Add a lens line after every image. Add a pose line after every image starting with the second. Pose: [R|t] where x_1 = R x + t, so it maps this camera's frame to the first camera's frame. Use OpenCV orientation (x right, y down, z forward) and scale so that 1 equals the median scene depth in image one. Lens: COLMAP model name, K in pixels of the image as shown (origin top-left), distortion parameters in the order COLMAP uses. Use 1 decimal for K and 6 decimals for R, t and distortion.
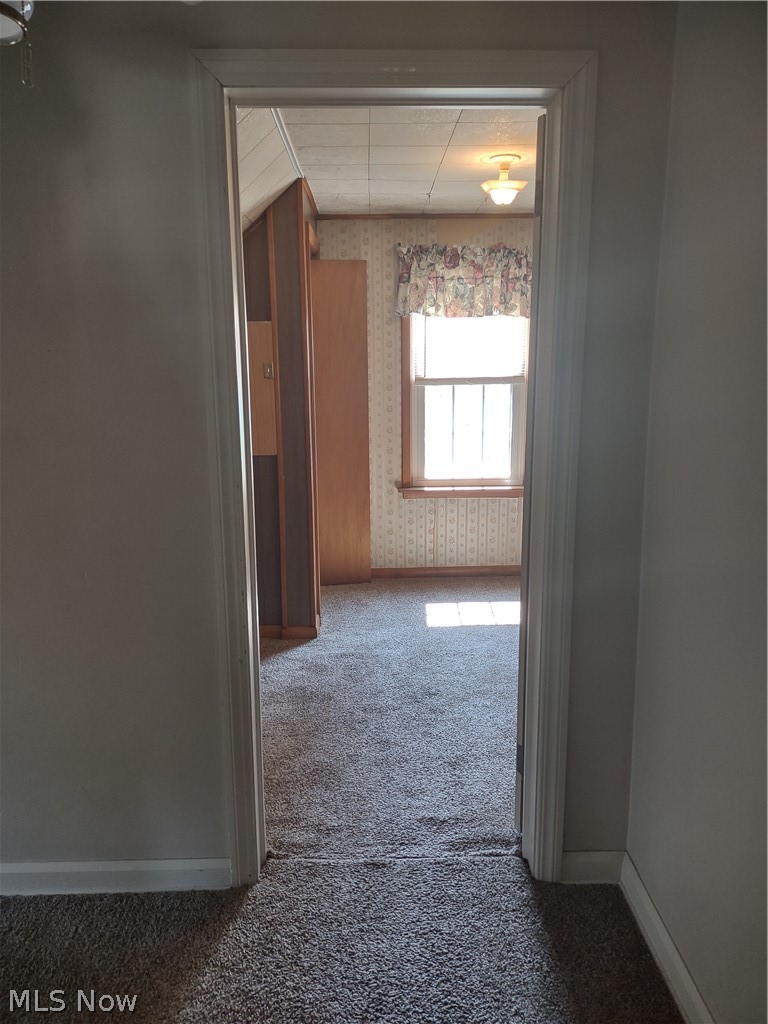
lens RADIAL K [[763.6, 0, 388.7], [0, 763.6, 516.5], [0, 0, 1]] dist [0.048457, -0.009483]
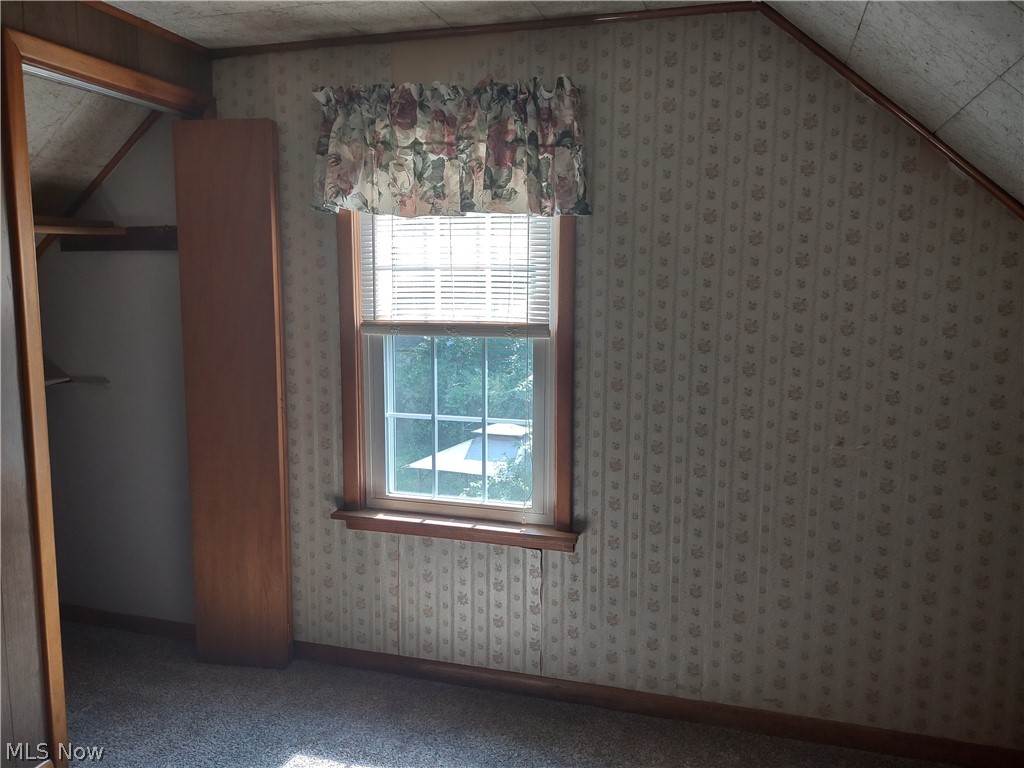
lens RADIAL K [[763.6, 0, 506.9], [0, 763.6, 380.9], [0, 0, 1]] dist [0.048457, -0.009483]
pose [[0.953633, 0.055301, -0.295847, 0.321782], [-0.082107, 0.993491, -0.078956, -0.105698], [0.289555, 0.099586, 0.951967, 0.515986]]
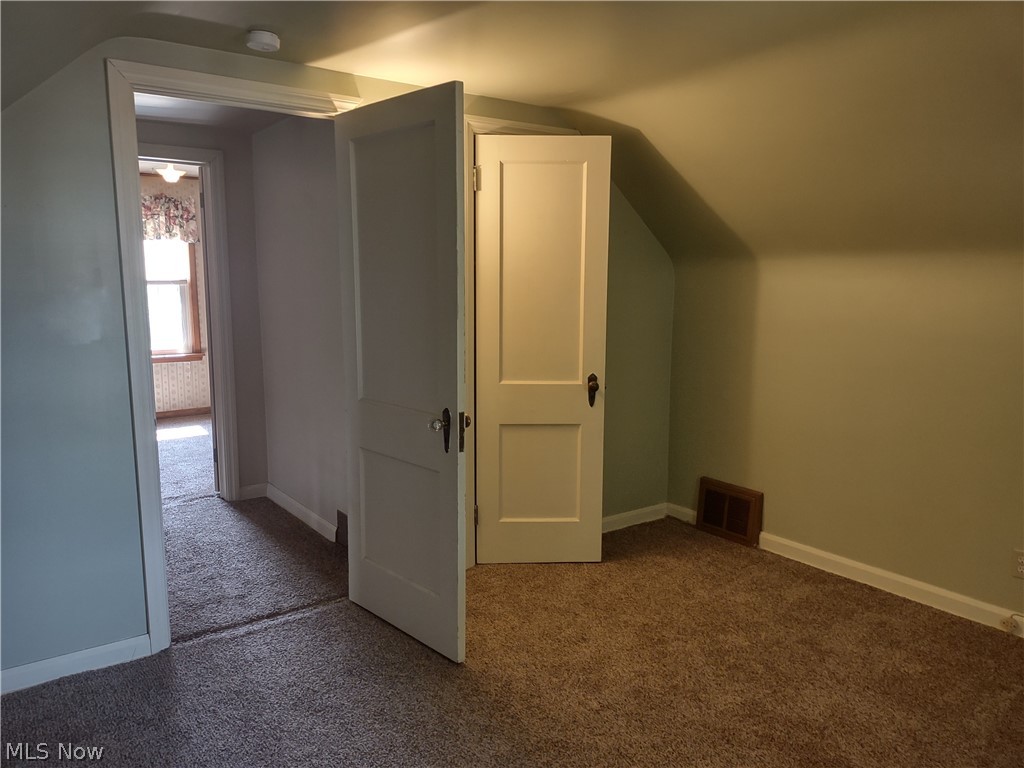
lens RADIAL K [[763.6, 0, 508.0], [0, 763.6, 380.9], [0, 0, 1]] dist [0.048457, -0.009483]
pose [[0.827652, -0.071313, 0.556692, -0.165671], [0.105519, 0.993978, -0.029549, 0.131519], [-0.551232, 0.083198, 0.830193, -0.617206]]
